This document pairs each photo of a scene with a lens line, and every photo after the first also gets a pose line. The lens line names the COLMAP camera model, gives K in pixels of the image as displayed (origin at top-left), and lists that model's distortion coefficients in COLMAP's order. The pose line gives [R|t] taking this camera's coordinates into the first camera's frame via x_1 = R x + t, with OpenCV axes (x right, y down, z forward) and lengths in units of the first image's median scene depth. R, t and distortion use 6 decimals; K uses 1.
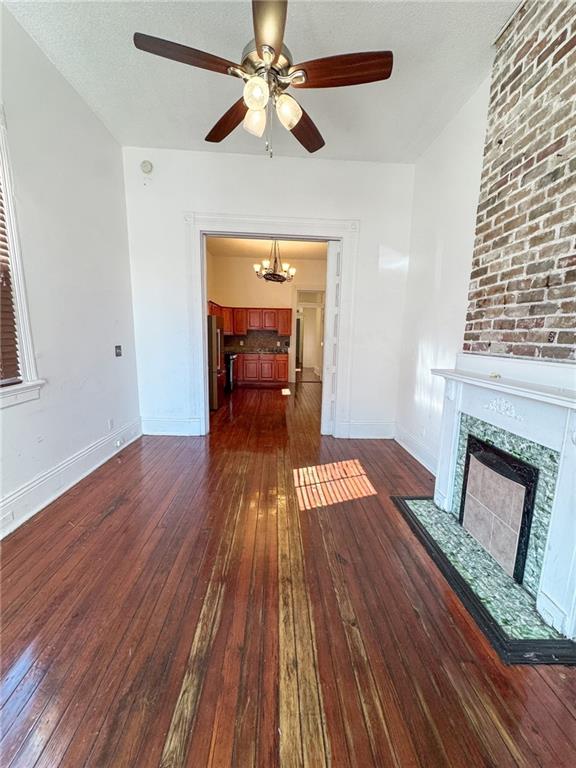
lens RADIAL K [[305.9, 0, 289.2], [0, 305.9, 381.9], [0, 0, 1]] dist [-0.002883, 0.000011]
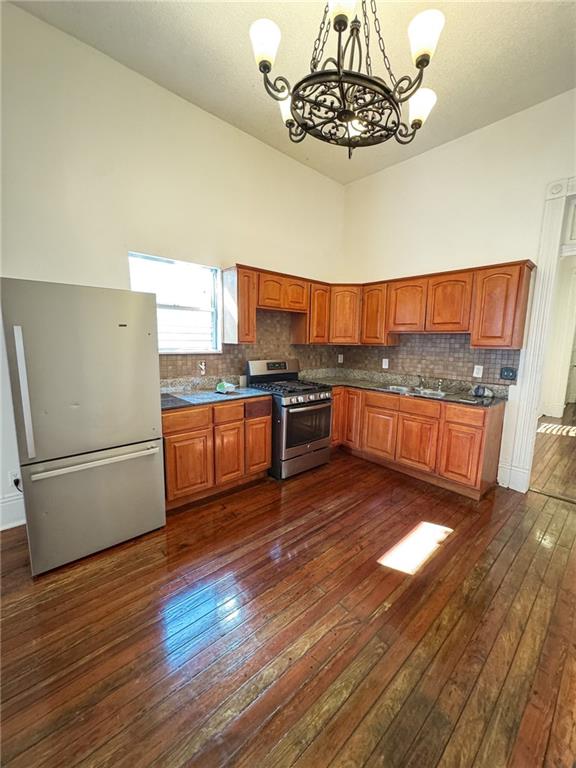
lens RADIAL K [[305.9, 0, 287.6], [0, 305.9, 384.2], [0, 0, 1]] dist [-0.002883, 0.000011]
pose [[0.637890, 0.106395, -0.762742, 0.099351], [-0.124402, 0.991639, 0.034285, -0.098557], [0.760013, 0.073017, 0.645793, 0.632607]]
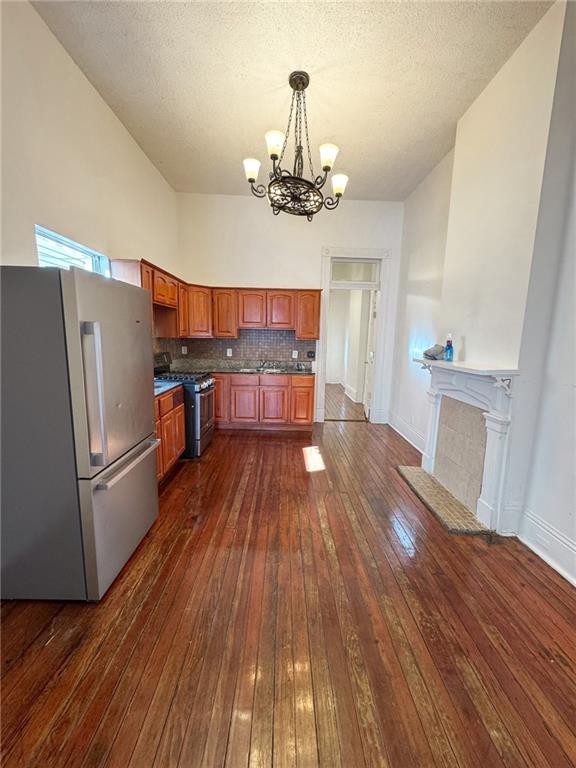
lens RADIAL K [[305.9, 0, 289.4], [0, 305.9, 383.9], [0, 0, 1]] dist [-0.002883, 0.000011]
pose [[0.999702, 0.009295, -0.022558, -0.033945], [-0.009251, 0.999955, 0.002051, -0.074672], [0.022576, -0.001842, 0.999743, 0.462886]]
